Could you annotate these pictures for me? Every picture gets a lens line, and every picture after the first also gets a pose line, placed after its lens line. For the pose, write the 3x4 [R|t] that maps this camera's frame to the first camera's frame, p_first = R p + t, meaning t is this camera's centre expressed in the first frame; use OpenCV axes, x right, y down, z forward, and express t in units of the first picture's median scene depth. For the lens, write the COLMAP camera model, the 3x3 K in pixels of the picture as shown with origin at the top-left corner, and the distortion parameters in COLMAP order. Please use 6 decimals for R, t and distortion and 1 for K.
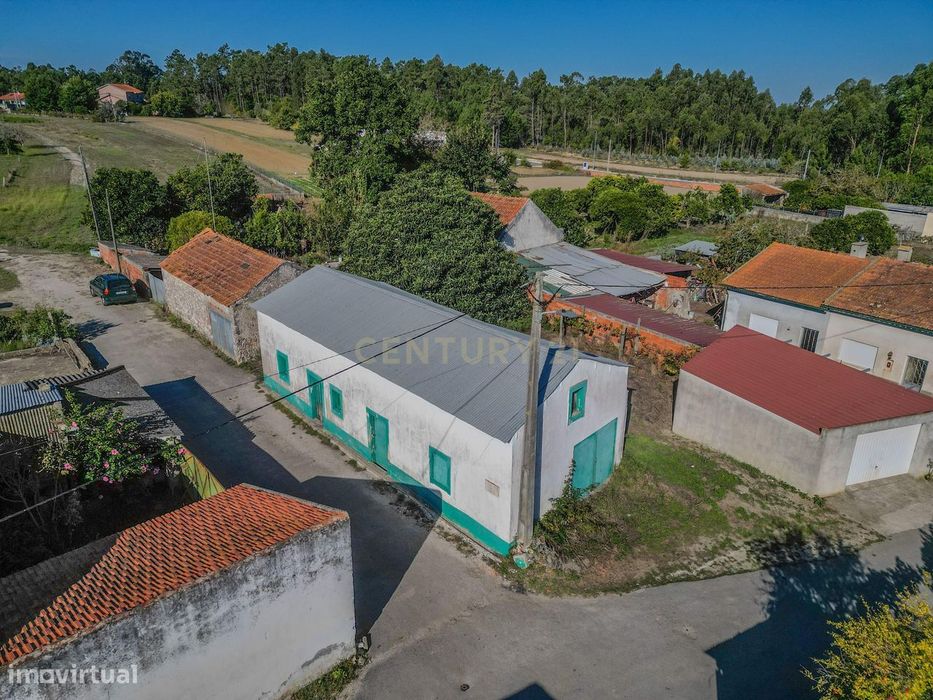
lens RADIAL K [[653.6, 0, 471.2], [0, 653.6, 346.7], [0, 0, 1]] dist [0.067721, -0.058059]
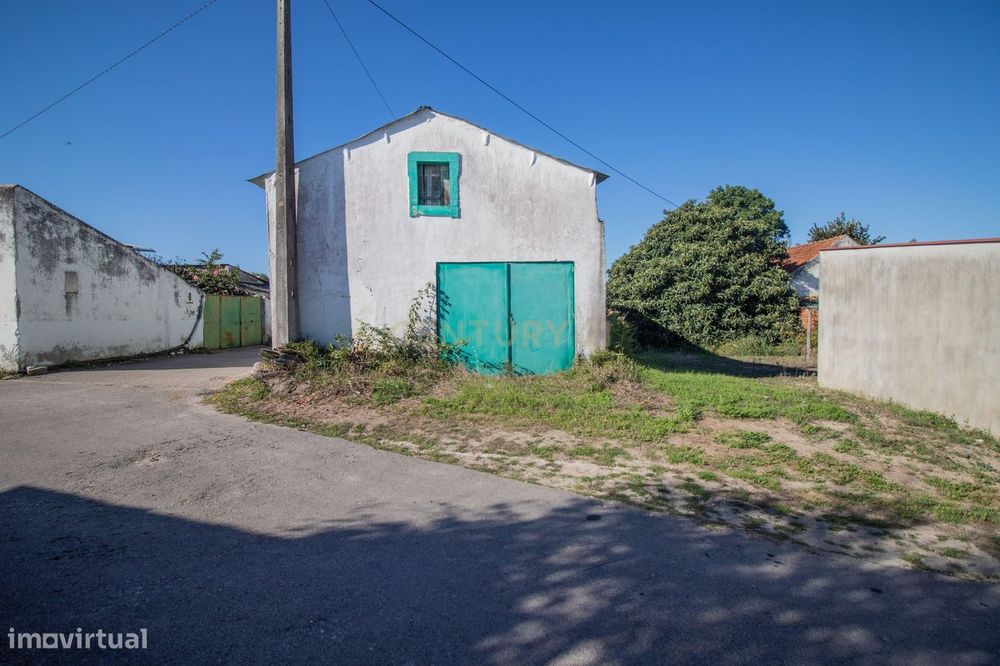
lens RADIAL K [[481.1, 0, 502.6], [0, 481.1, 333.8], [0, 0, 1]] dist [-0.005777, -0.007043]
pose [[0.692267, 0.015186, -0.721482, 0.475235], [-0.237233, 0.949000, -0.207652, 0.266871], [0.681533, 0.314910, 0.660564, 0.676858]]
